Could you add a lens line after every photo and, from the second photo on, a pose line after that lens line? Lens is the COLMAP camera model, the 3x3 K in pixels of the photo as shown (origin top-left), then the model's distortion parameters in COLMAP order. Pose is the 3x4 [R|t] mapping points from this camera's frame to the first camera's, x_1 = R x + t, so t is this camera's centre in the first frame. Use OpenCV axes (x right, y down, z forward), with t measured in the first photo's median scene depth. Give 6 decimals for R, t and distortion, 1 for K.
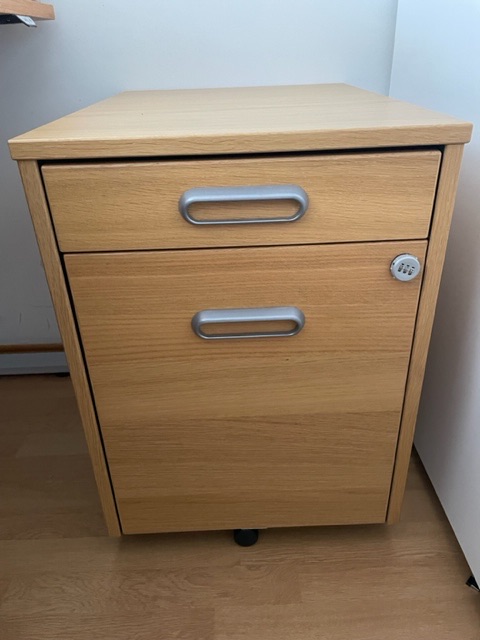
lens RADIAL K [[494.4, 0, 241.7], [0, 494.4, 321.2], [0, 0, 1]] dist [0.062980, -0.098464]
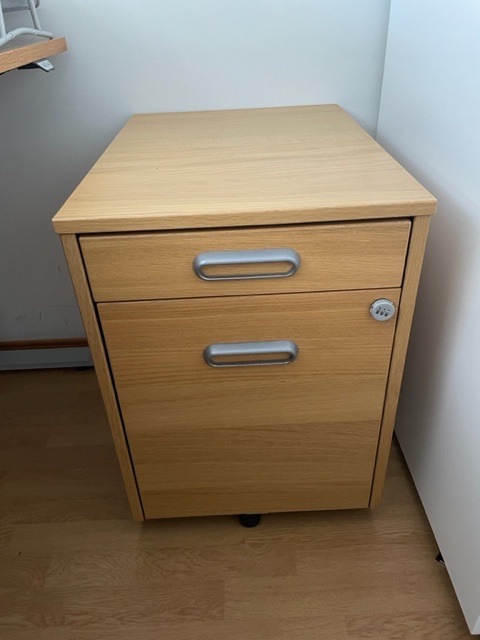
lens RADIAL K [[494.4, 0, 238.3], [0, 494.4, 315.5], [0, 0, 1]] dist [0.062980, -0.098464]
pose [[0.999940, -0.009625, -0.005242, -0.009937], [0.009976, 0.997381, 0.071641, -0.173310], [0.004539, -0.071689, 0.997417, -0.179935]]
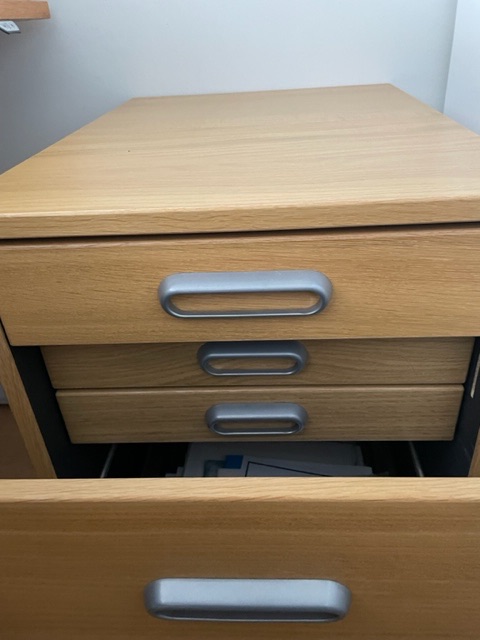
lens RADIAL K [[494.4, 0, 246.3], [0, 494.4, 313.3], [0, 0, 1]] dist [0.062980, -0.098464]
pose [[0.997256, 0.014716, -0.072556, 0.053974], [-0.012156, 0.999292, 0.035600, -0.204461], [0.073029, -0.034620, 0.996729, 0.230497]]
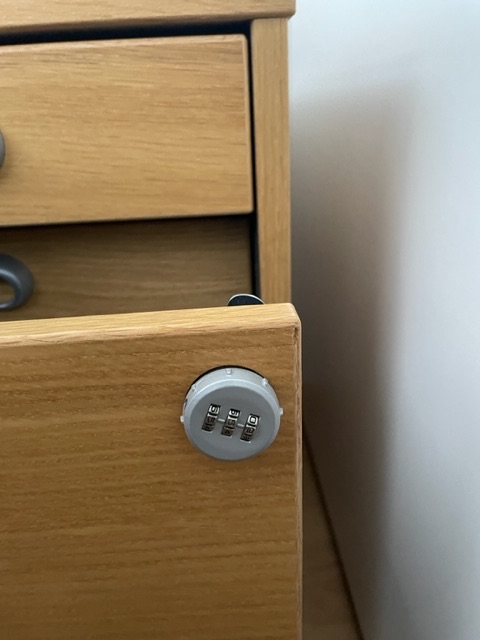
lens RADIAL K [[494.4, 0, 246.5], [0, 494.4, 314.2], [0, 0, 1]] dist [0.062980, -0.098464]
pose [[0.998575, -0.031829, 0.042828, 0.314623], [0.036334, 0.993389, -0.108897, 0.001272], [-0.039078, 0.110298, 0.993130, 0.443235]]
